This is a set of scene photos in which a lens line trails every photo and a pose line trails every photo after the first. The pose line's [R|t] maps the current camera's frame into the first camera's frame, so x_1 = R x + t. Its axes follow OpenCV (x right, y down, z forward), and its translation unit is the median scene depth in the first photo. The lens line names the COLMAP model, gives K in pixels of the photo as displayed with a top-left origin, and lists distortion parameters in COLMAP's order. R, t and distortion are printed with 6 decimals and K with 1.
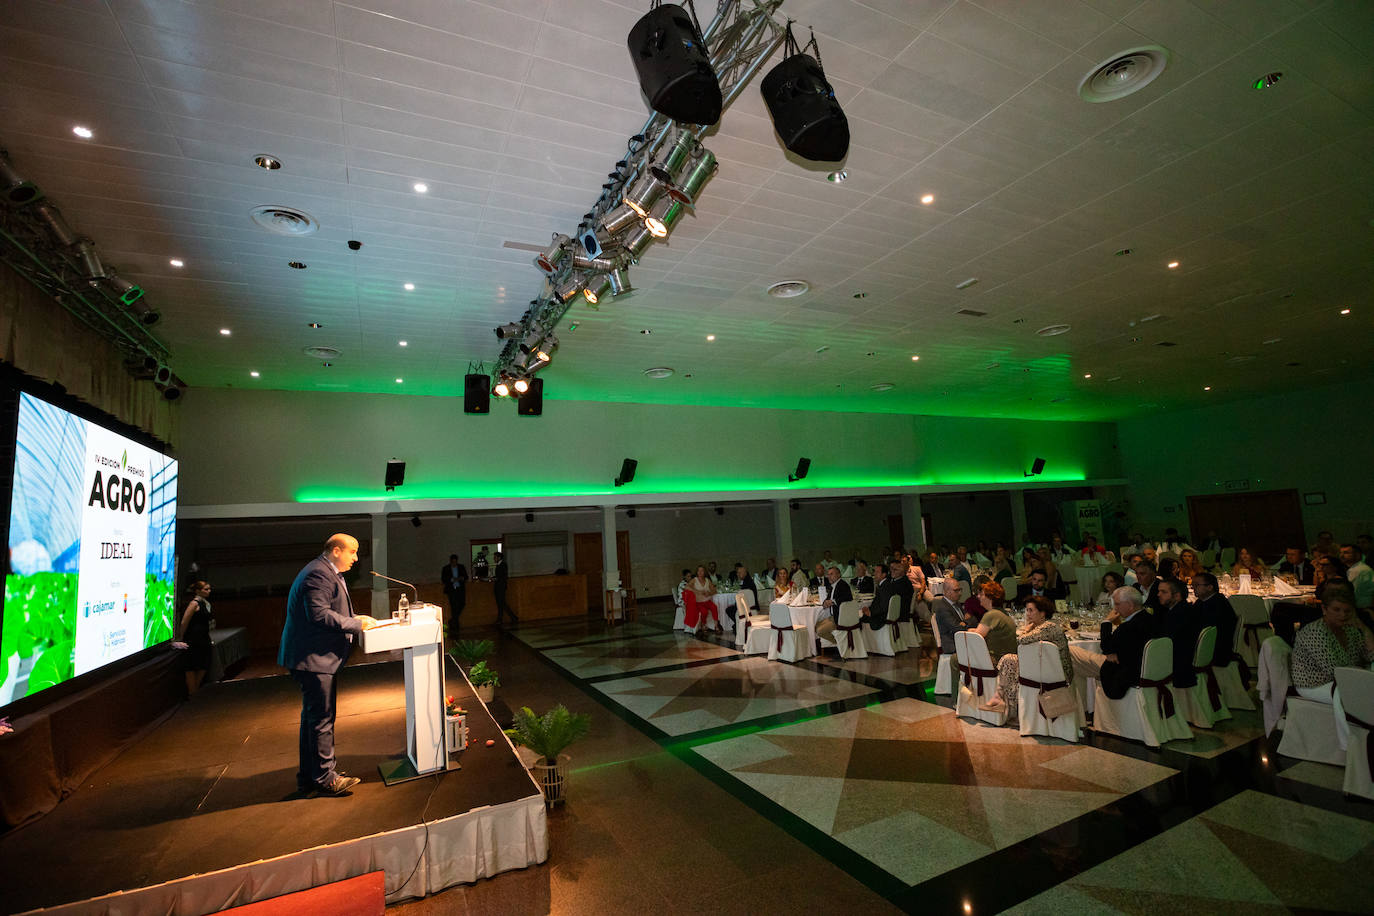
lens RADIAL K [[625.8, 0, 688.6], [0, 625.8, 455.6], [0, 0, 1]] dist [-0.050127, 0.018884]
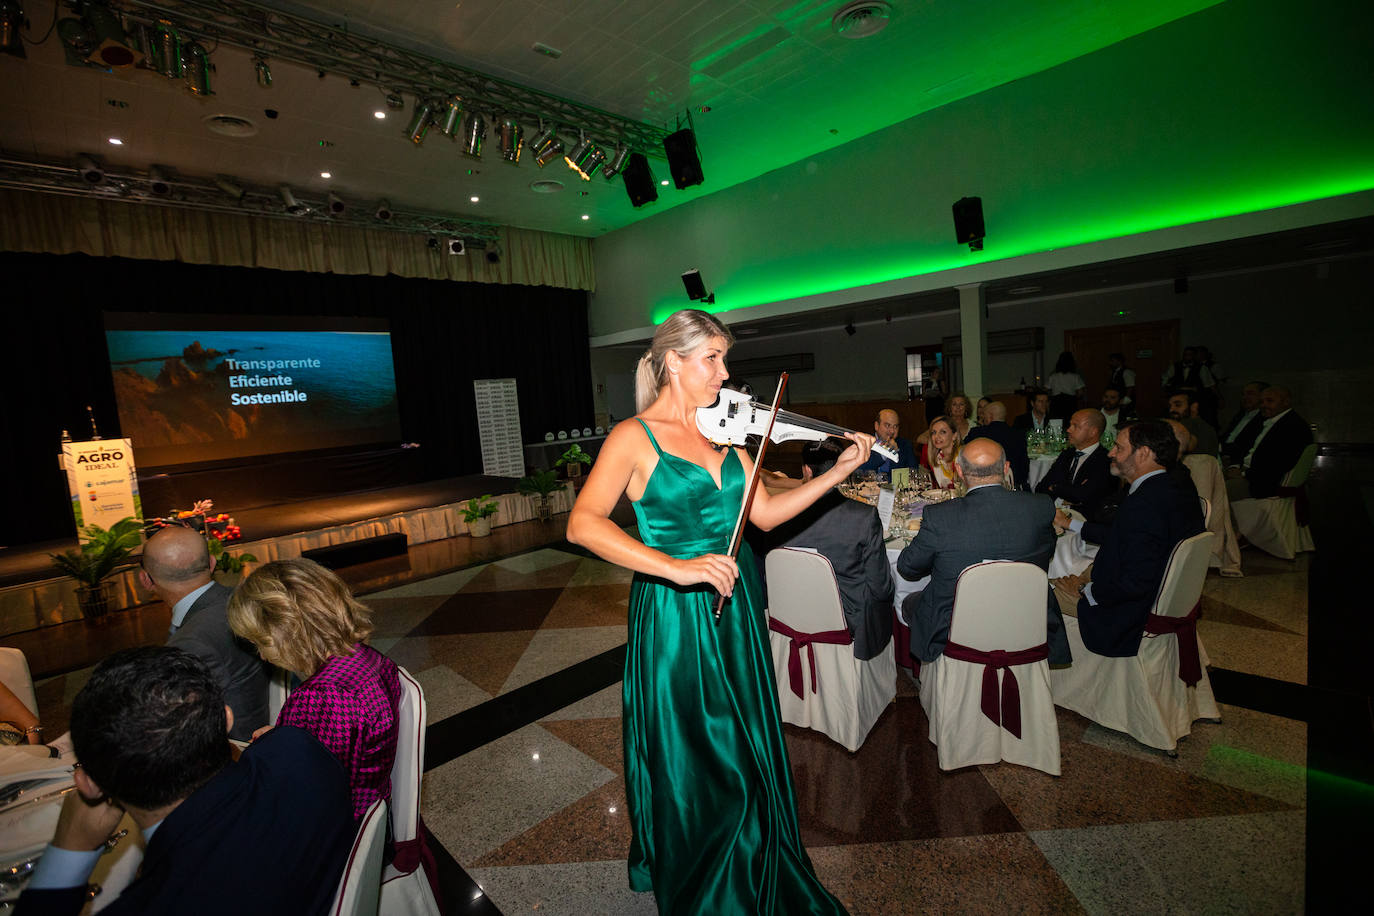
lens RADIAL K [[625.8, 0, 688.6], [0, 625.8, 455.6], [0, 0, 1]] dist [-0.050127, 0.018884]
pose [[0.323329, 0.130844, -0.937197, 0.816954], [0.174195, 0.965240, 0.194855, 0.171921], [0.930115, -0.226258, 0.289298, 1.257311]]
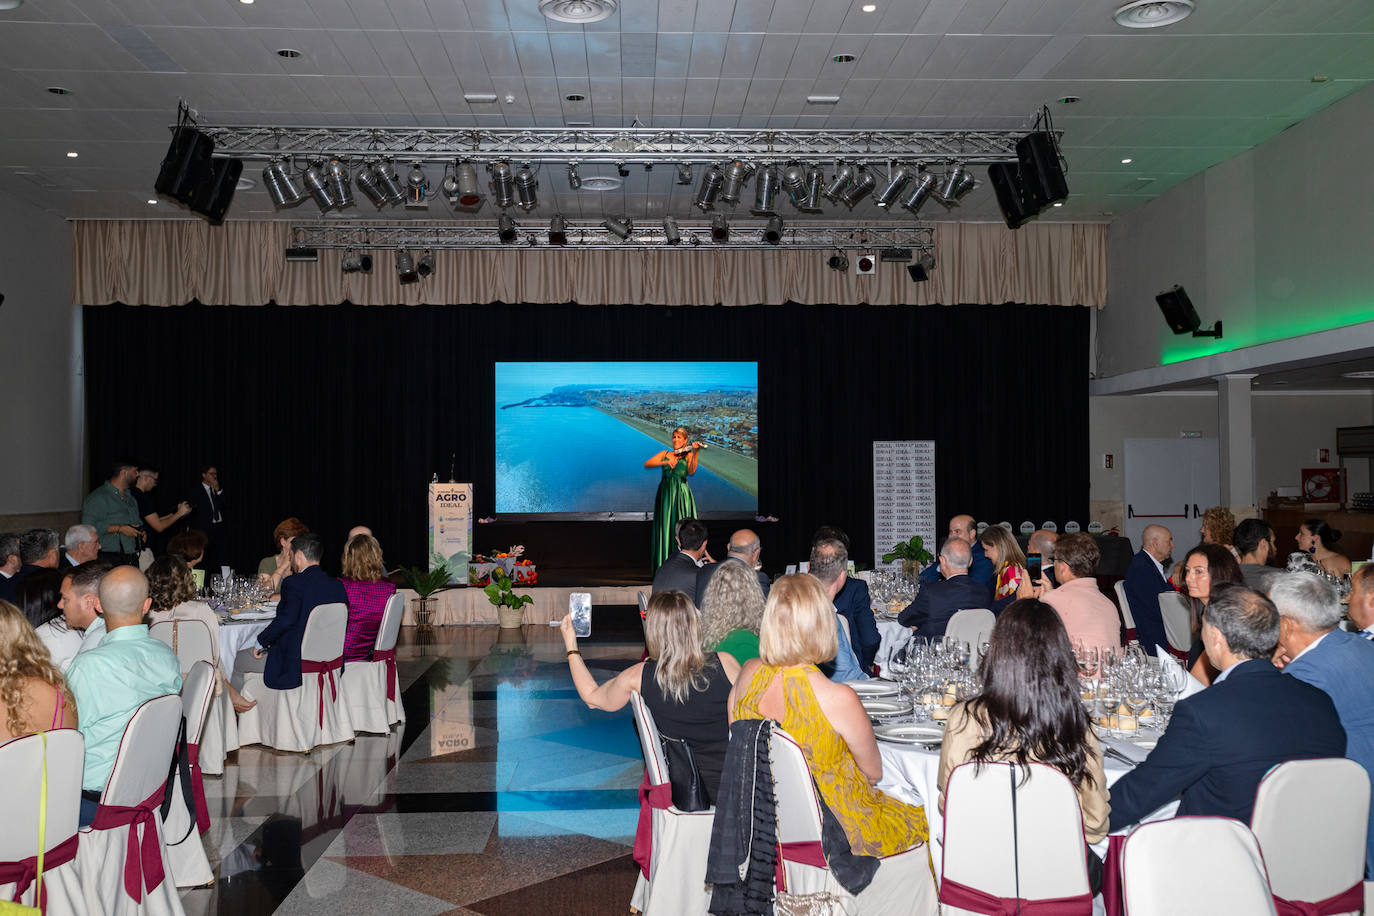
lens RADIAL K [[1296.5, 0, 683.0], [0, 1296.5, 454.7], [0, 0, 1]] dist [0.045523, 0.003922]
pose [[-0.402119, 0.046468, -0.914408, 1.606455], [0.143659, 0.989543, -0.012889, 0.211038], [0.904247, -0.136545, -0.404589, 2.001712]]
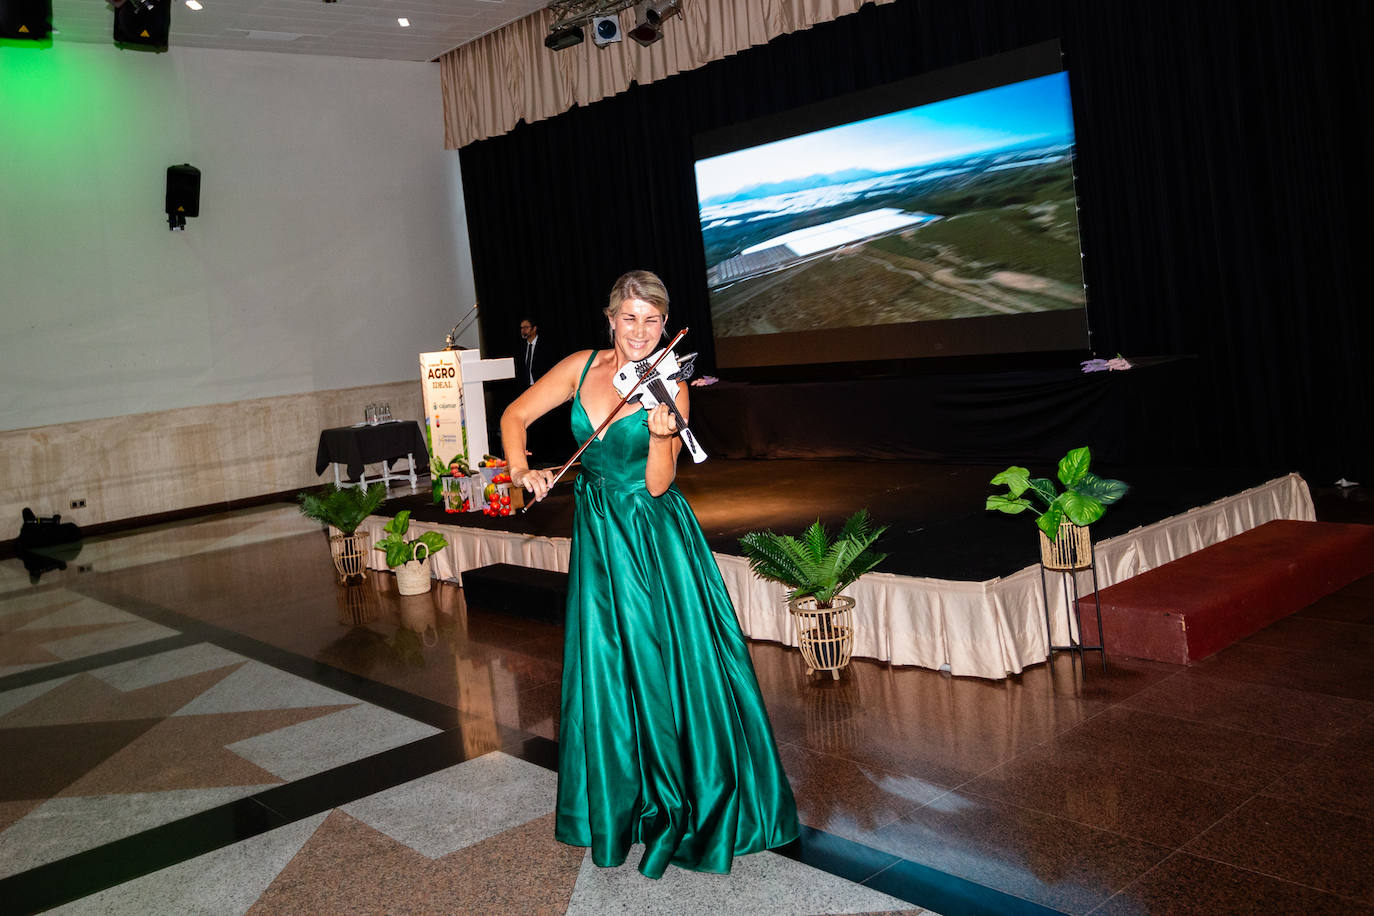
lens RADIAL K [[1243.7, 0, 624.6], [0, 1243.7, 321.9], [0, 0, 1]] dist [-0.059800, 0.066333]
pose [[-0.960822, 0.159384, -0.226754, -0.181936], [0.187969, 0.975940, -0.110497, 0.335310], [0.203687, -0.148790, -0.967664, 2.124220]]
